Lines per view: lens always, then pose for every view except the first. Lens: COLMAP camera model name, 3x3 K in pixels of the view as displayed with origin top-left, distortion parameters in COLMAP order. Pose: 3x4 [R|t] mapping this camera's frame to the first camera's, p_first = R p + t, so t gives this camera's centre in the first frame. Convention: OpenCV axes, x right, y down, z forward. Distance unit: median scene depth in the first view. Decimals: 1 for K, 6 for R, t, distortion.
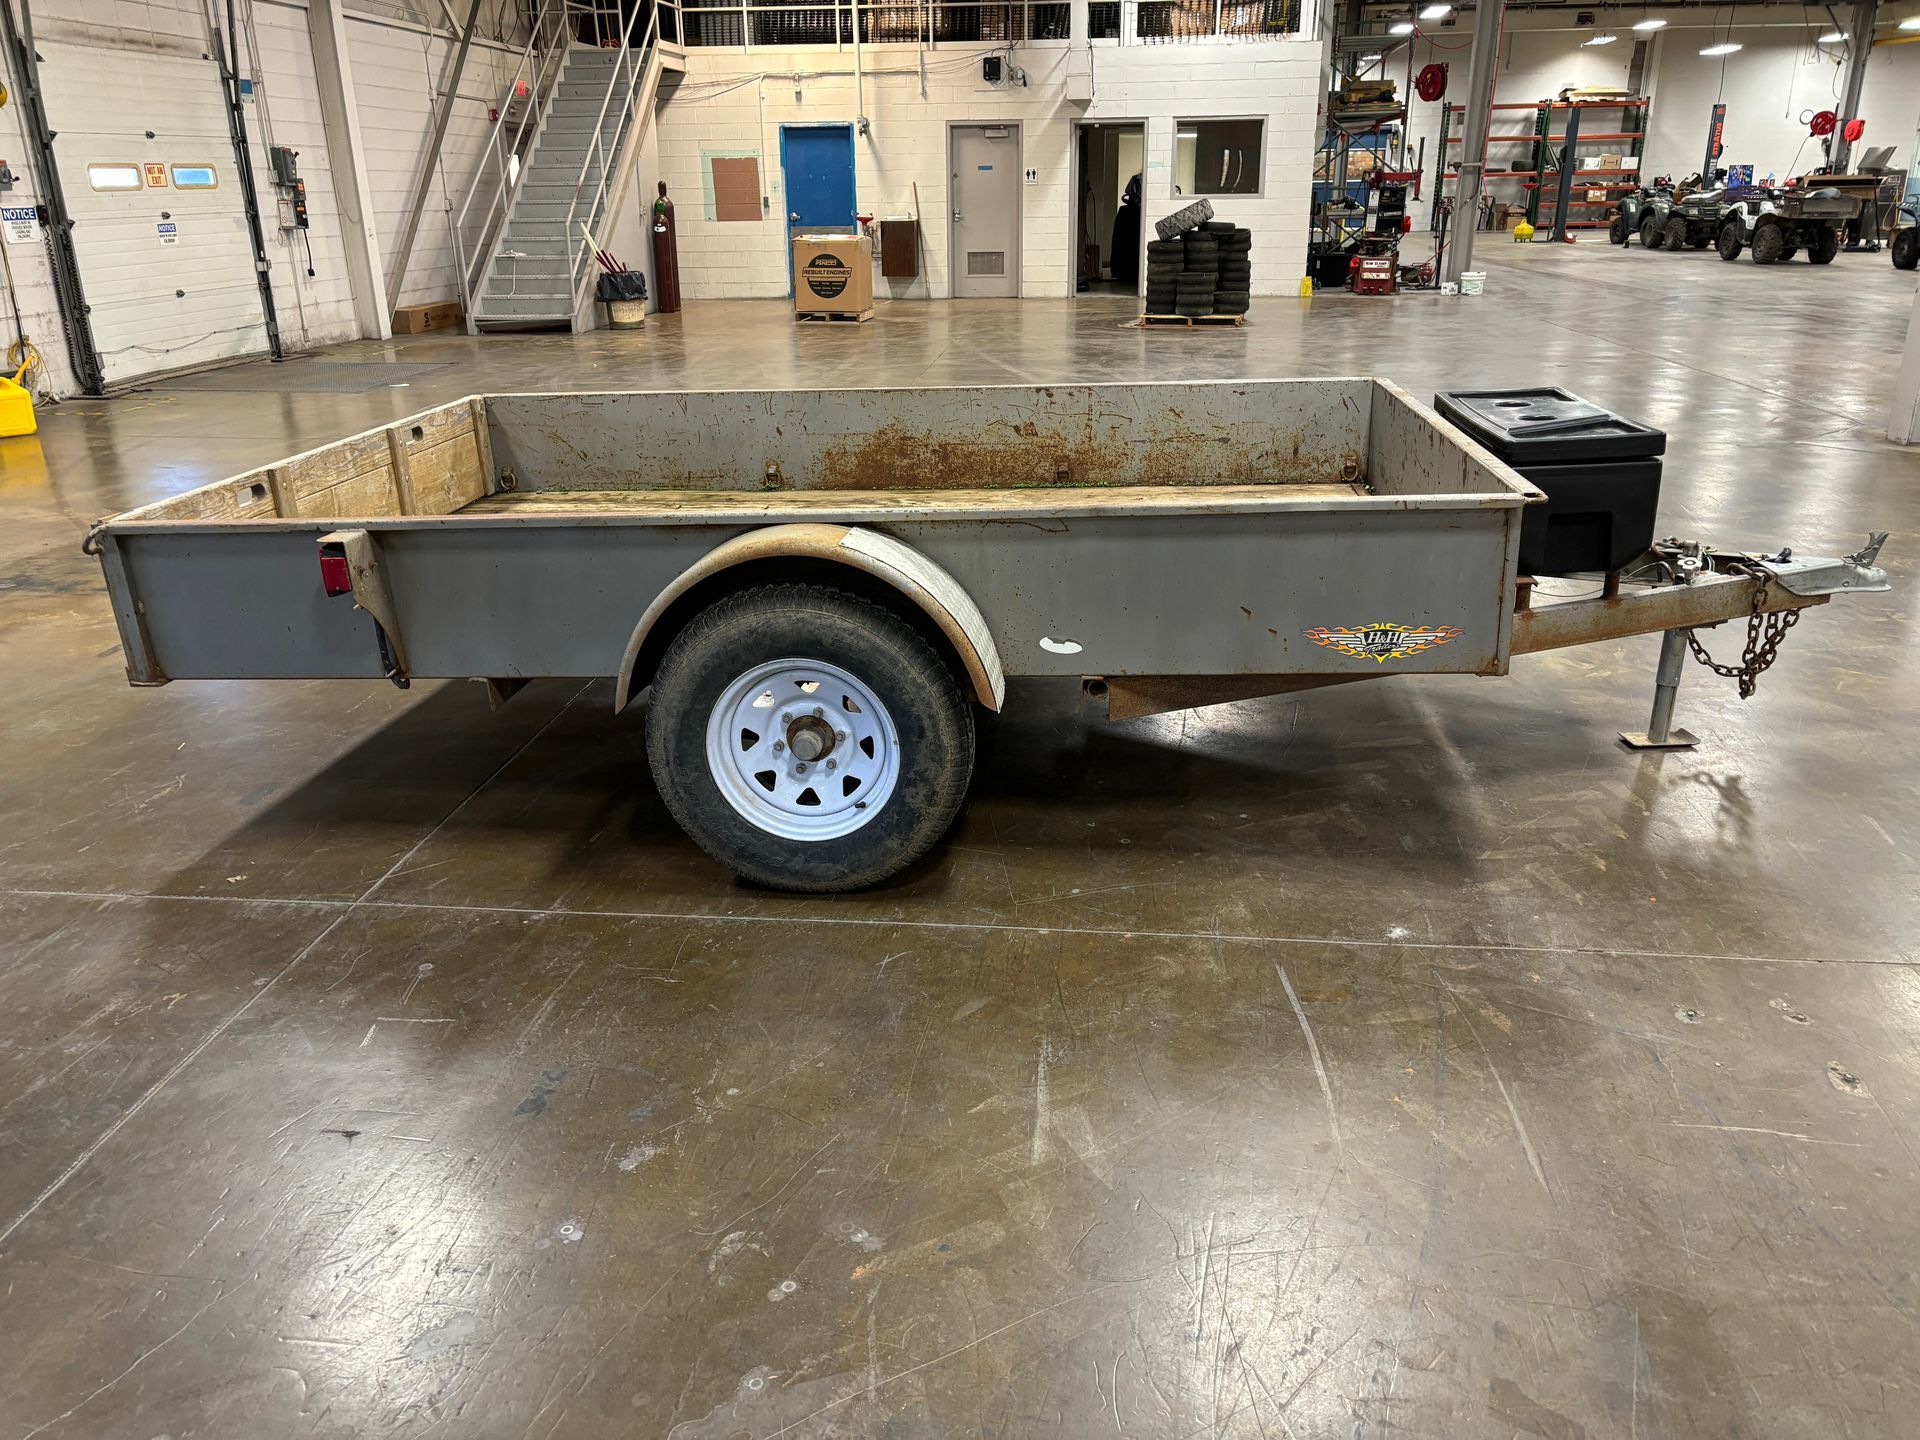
lens RADIAL K [[1441.4, 0, 960.0], [0, 1441.4, 720.0], [0, 0, 1]] dist [0.045113, -0.050293]
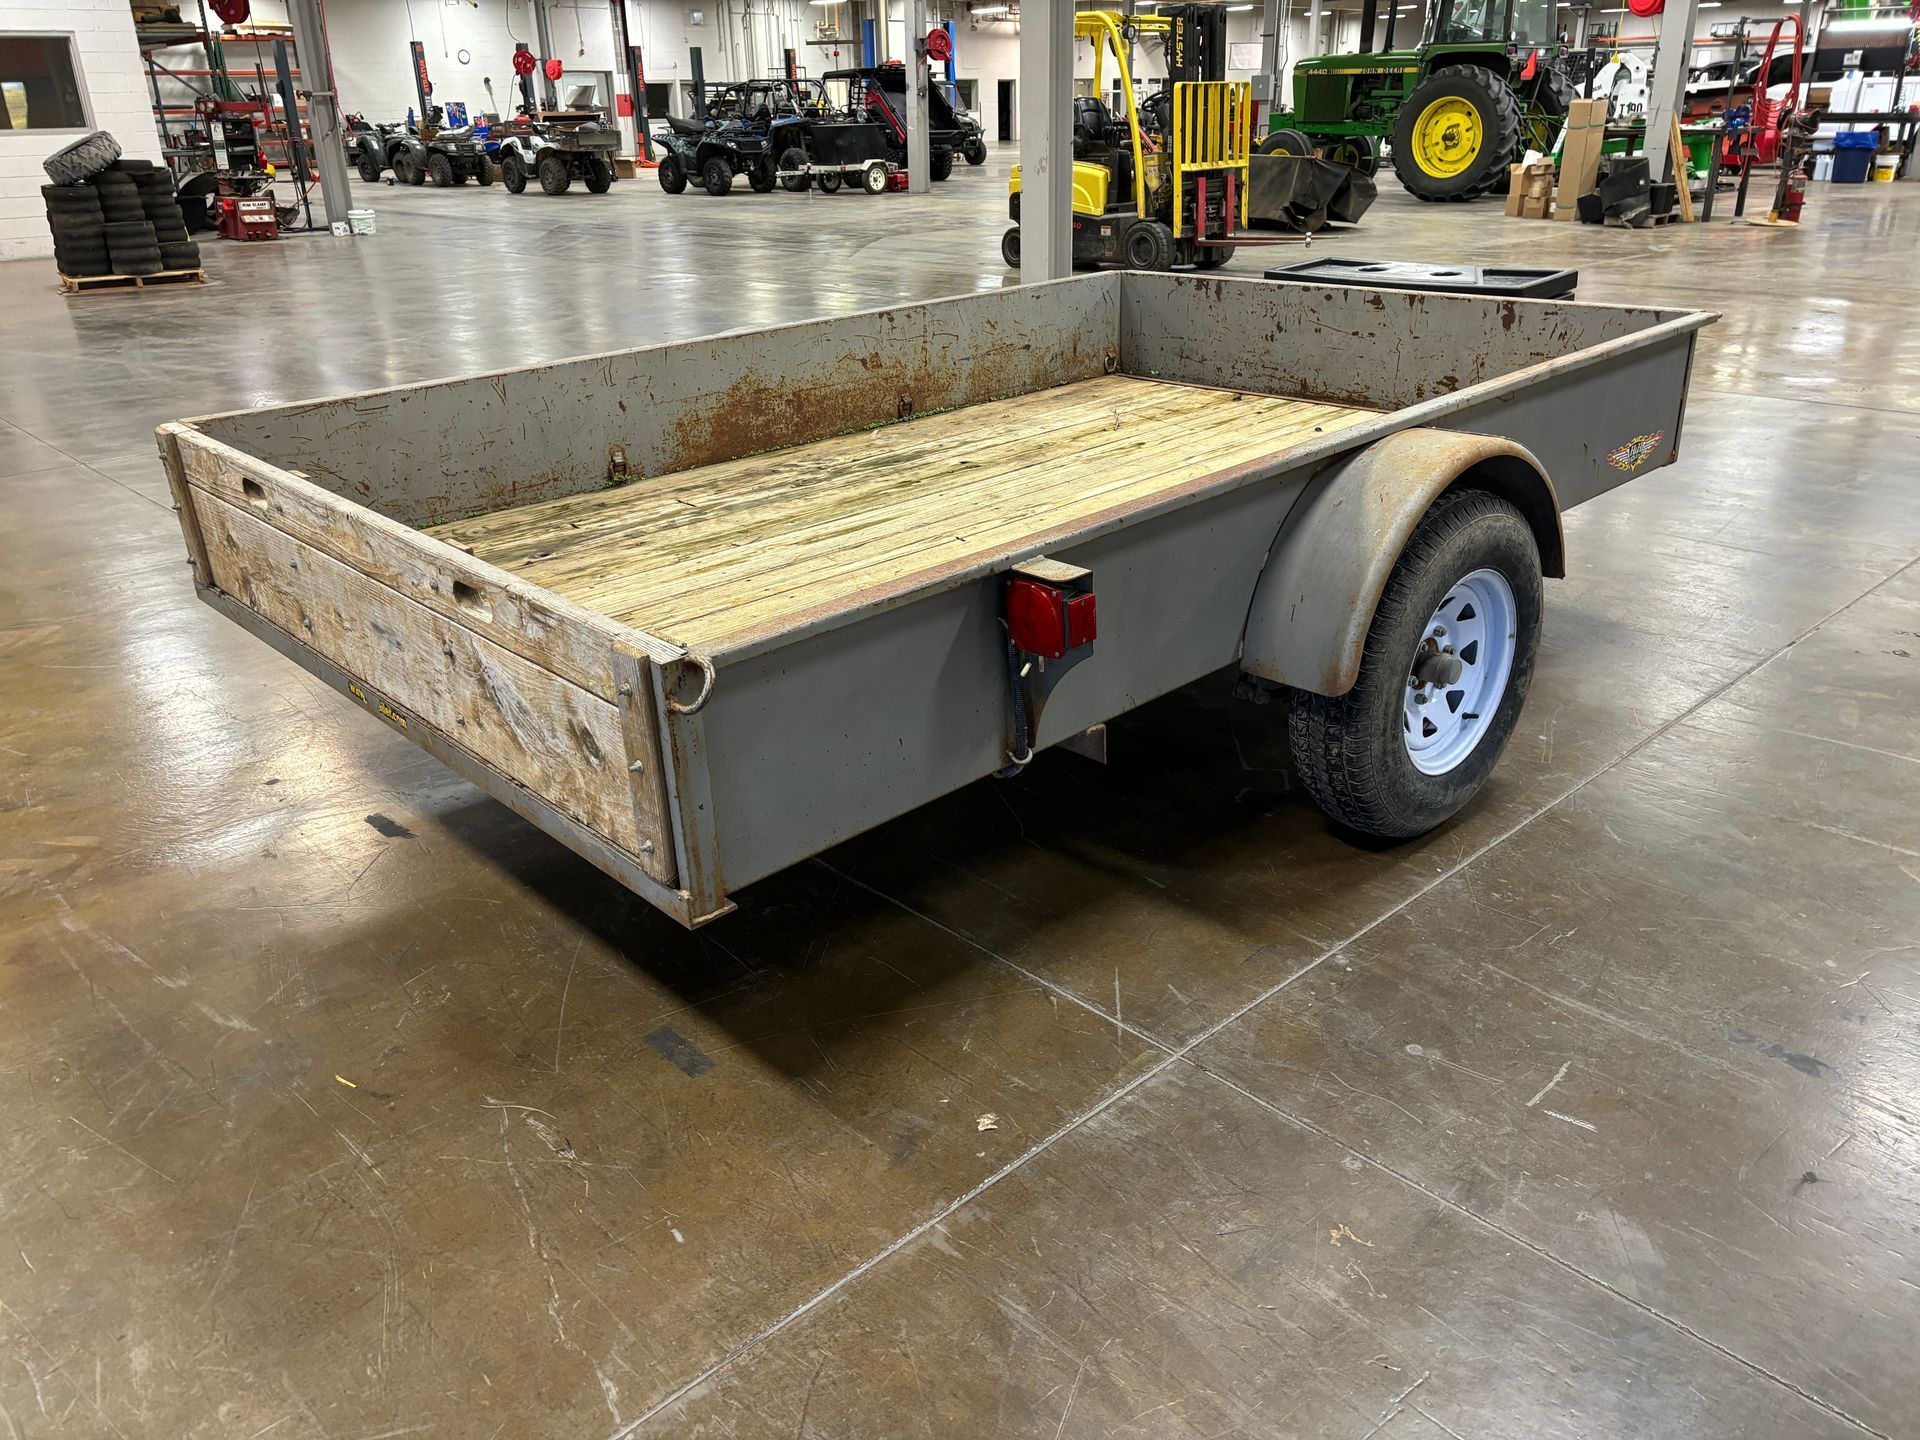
lens RADIAL K [[1444.1, 0, 972.2], [0, 1444.1, 720.9], [0, 0, 1]] dist [0.046748, -0.047344]
pose [[0.646801, -0.296824, 0.702527, -0.275815], [0.273386, 0.950175, 0.149757, -0.049116], [-0.711975, 0.095198, 0.695722, 0.162923]]
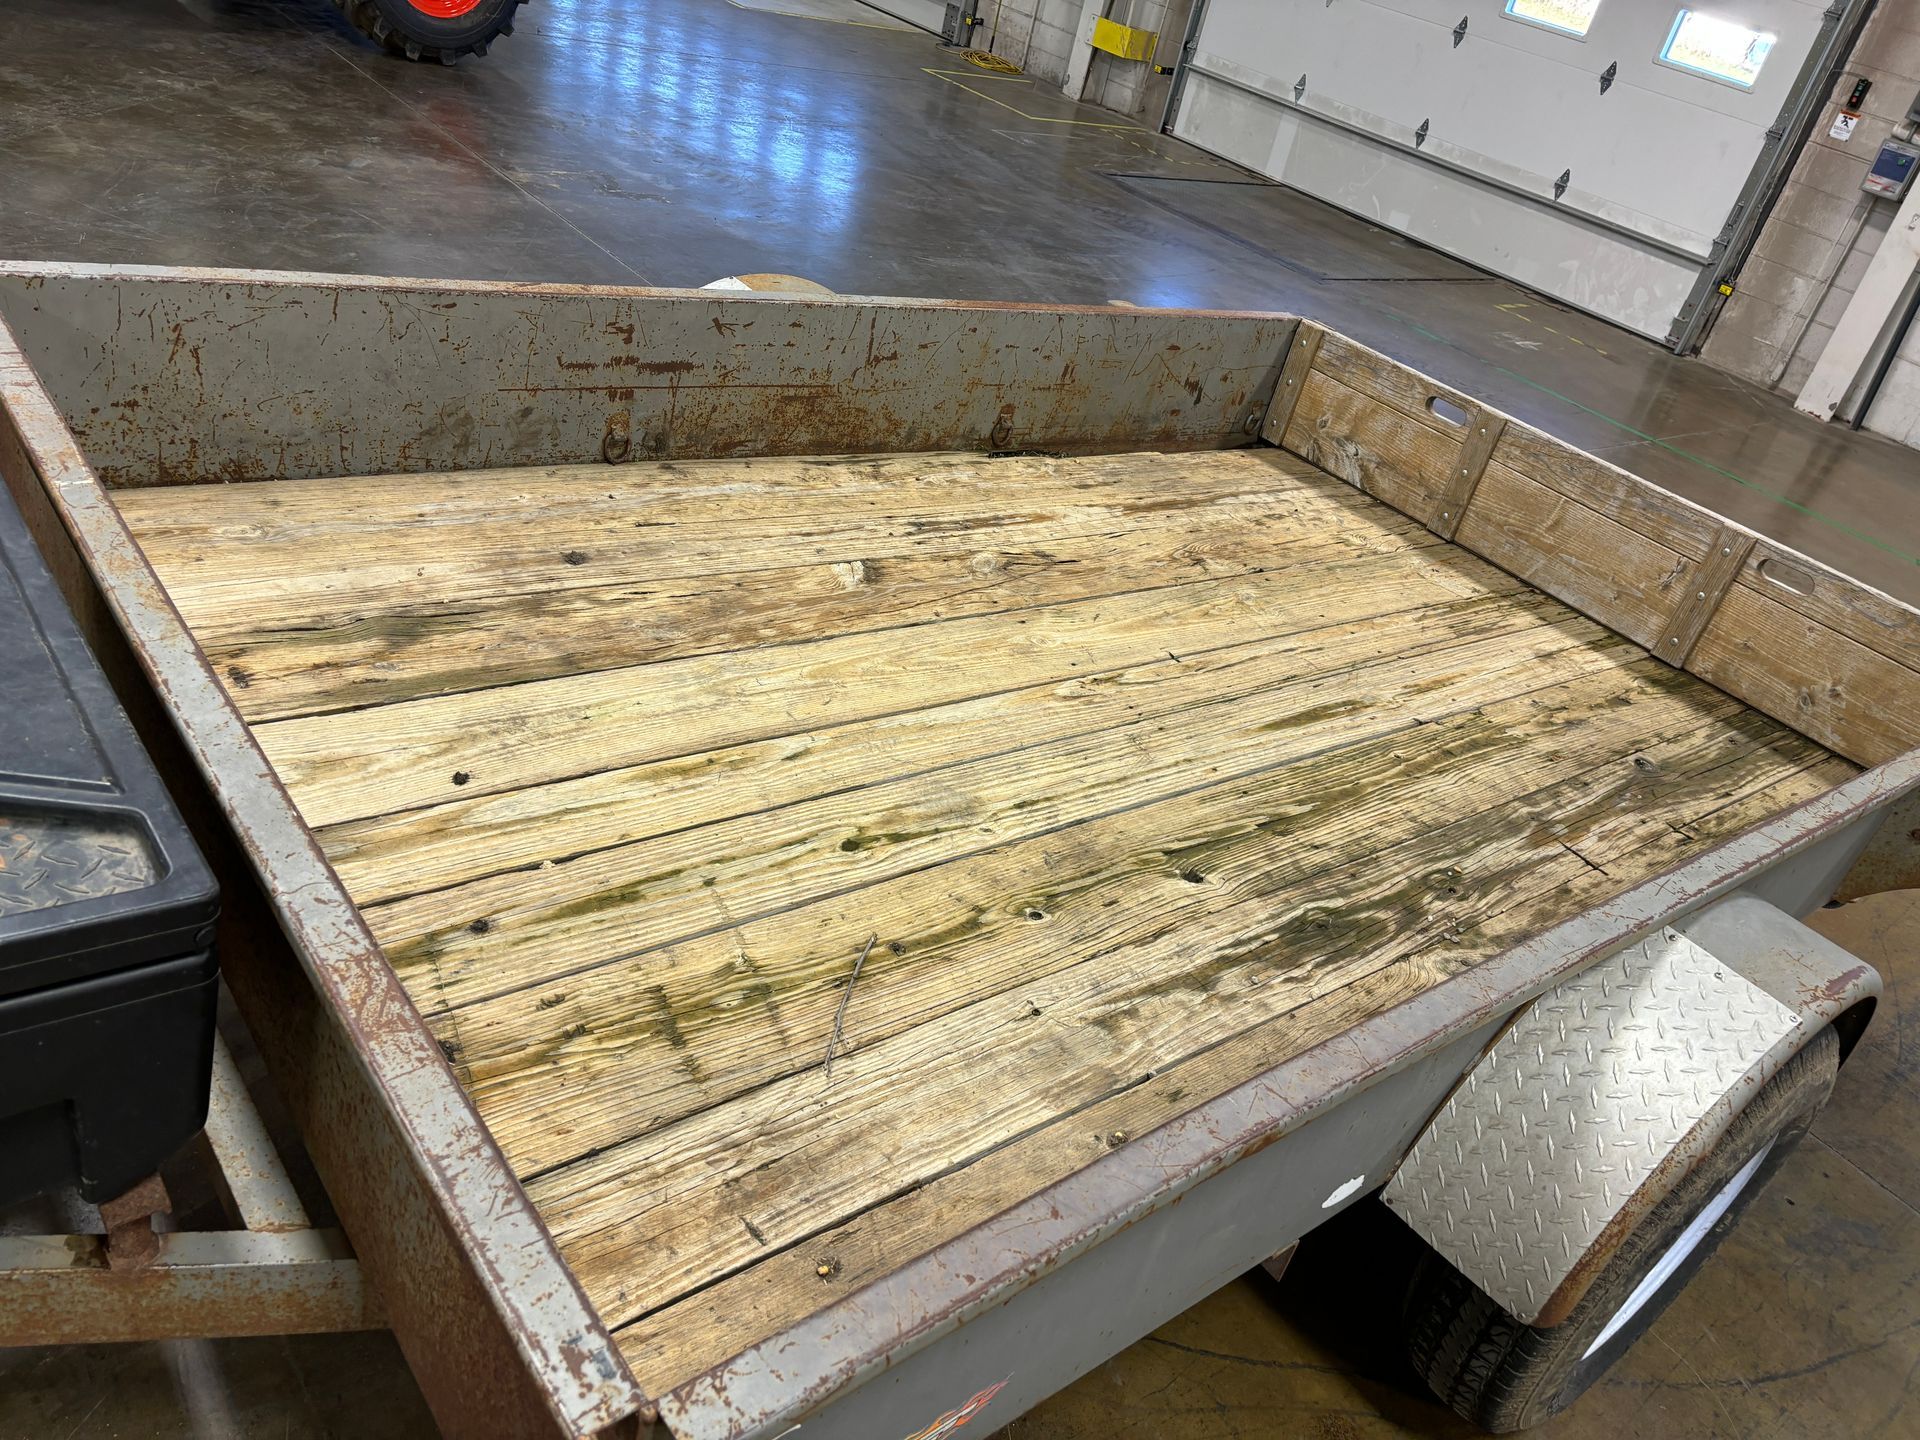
lens RADIAL K [[1432.0, 0, 967.1], [0, 1432.0, 717.8], [0, 0, 1]] dist [0.068945, -0.074684]
pose [[-0.688464, 0.252063, -0.680060, 0.158417], [-0.446145, 0.592083, 0.671113, -0.190100], [0.571815, 0.765443, -0.295171, 0.442761]]
